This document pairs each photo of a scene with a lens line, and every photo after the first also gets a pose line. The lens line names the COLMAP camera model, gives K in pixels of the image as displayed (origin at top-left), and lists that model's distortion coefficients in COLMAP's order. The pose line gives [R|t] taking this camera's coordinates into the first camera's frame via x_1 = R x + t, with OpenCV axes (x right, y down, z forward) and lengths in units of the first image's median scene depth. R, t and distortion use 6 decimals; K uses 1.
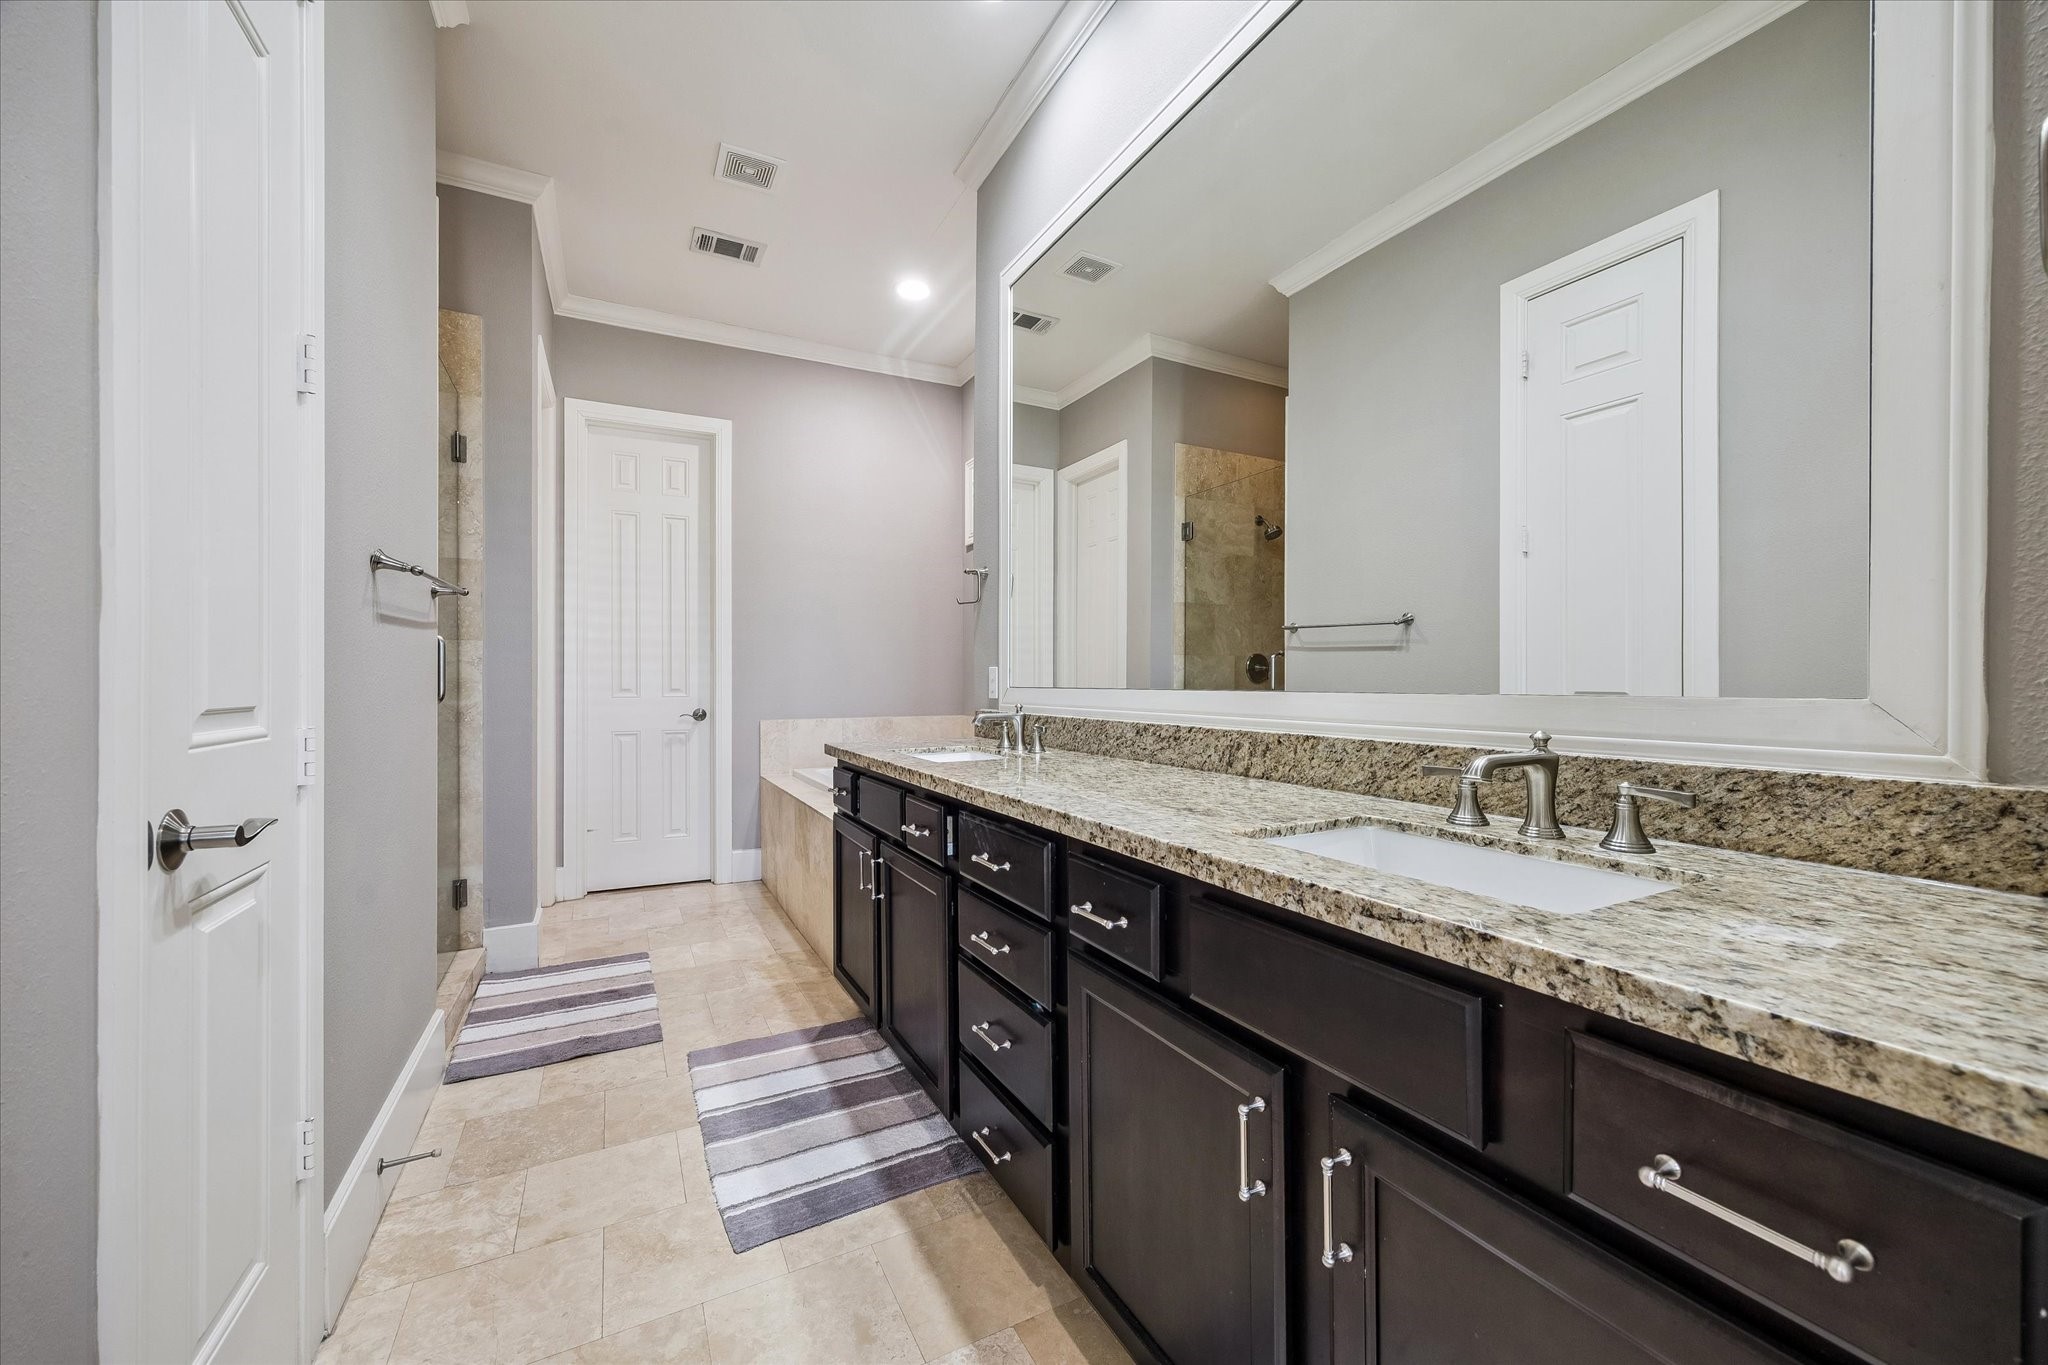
lens RADIAL K [[785.5, 0, 1024.4], [0, 785.5, 689.0], [0, 0, 1]] dist [-0.001217, -0.001133]
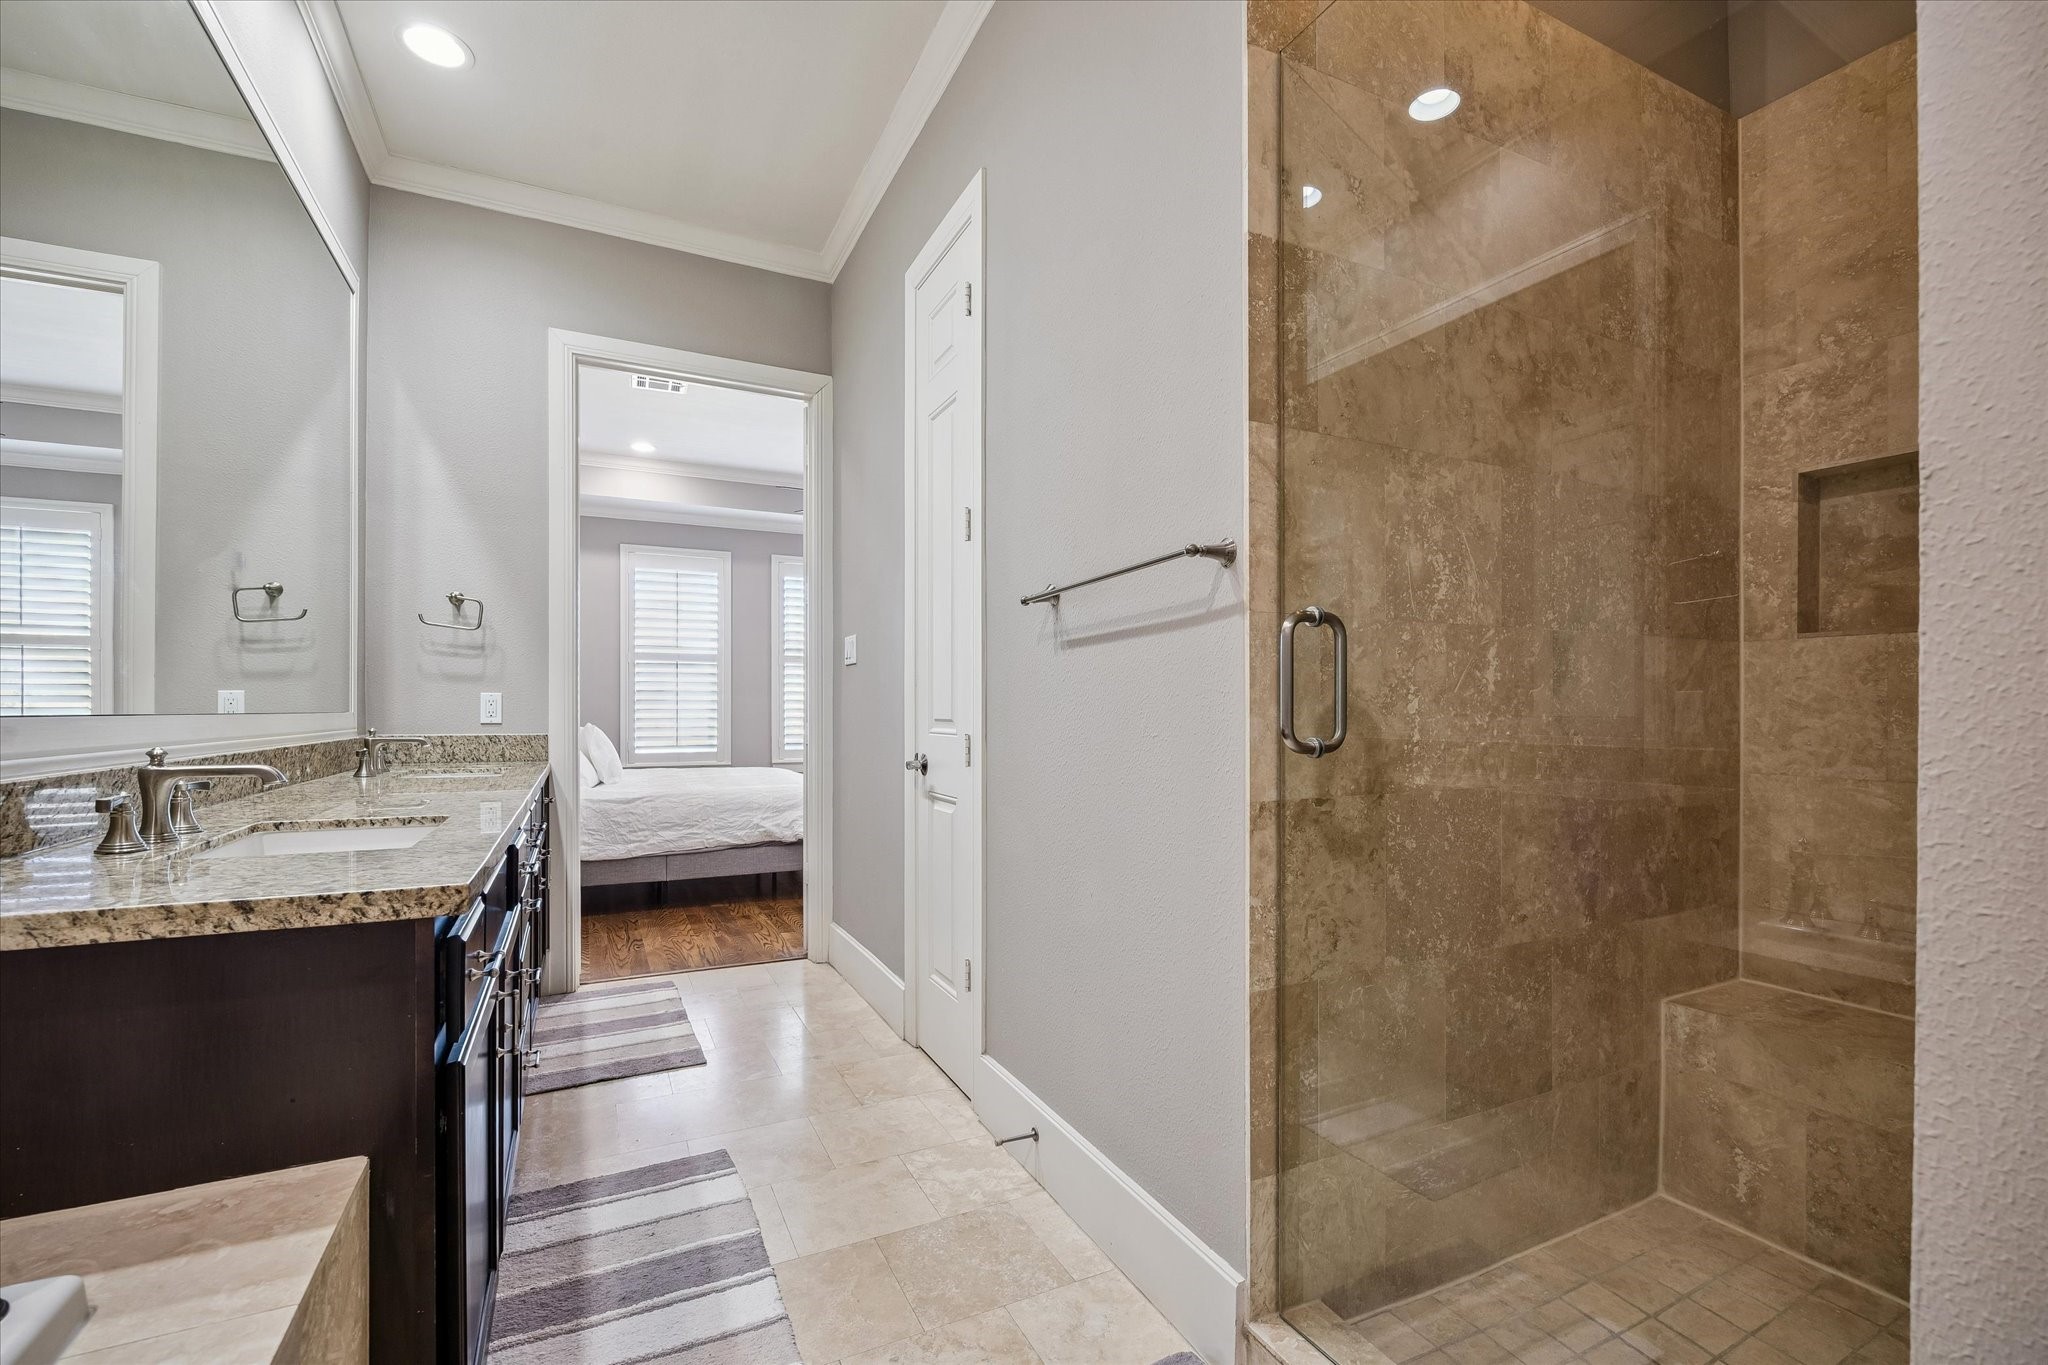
lens RADIAL K [[879.3, 0, 1026.8], [0, 879.3, 713.3], [0, 0, 1]] dist [-0.005279, -0.000577]
pose [[-0.999788, 0.000207, 0.020590, -0.667456], [0.000381, 0.999964, 0.008455, -0.008421], [-0.020588, 0.008461, -0.999752, 1.814161]]
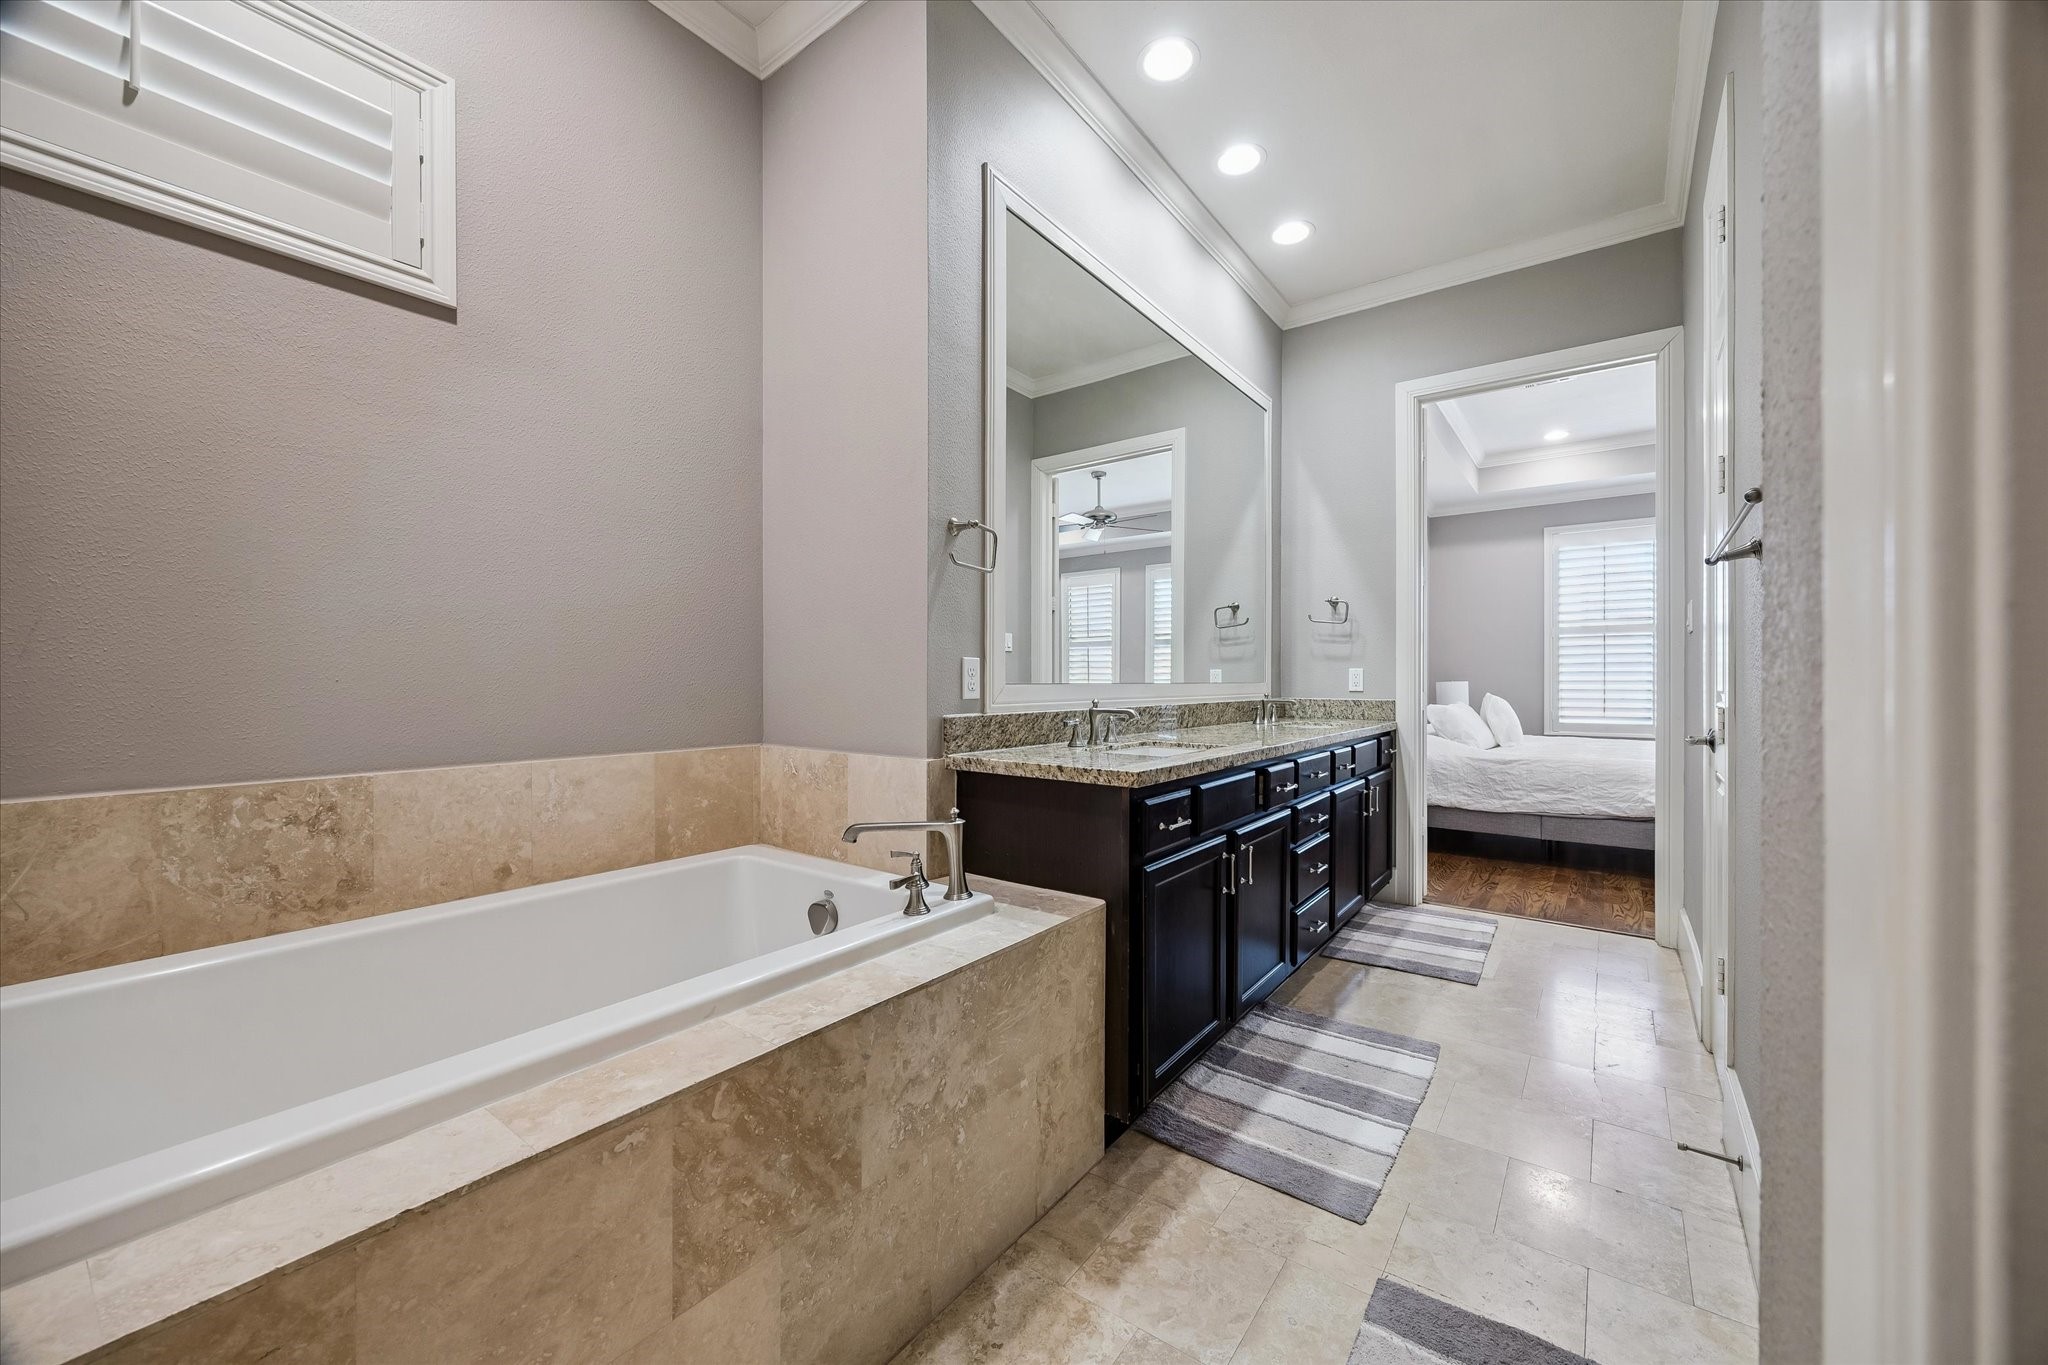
lens RADIAL K [[785.5, 0, 1038.9], [0, 785.5, 685.3], [0, 0, 1]] dist [-0.001217, -0.001133]
pose [[-0.441867, -0.004865, 0.897068, -1.055903], [0.003572, 0.999968, 0.007183, -0.007995], [-0.897074, 0.006379, -0.441835, 1.793817]]
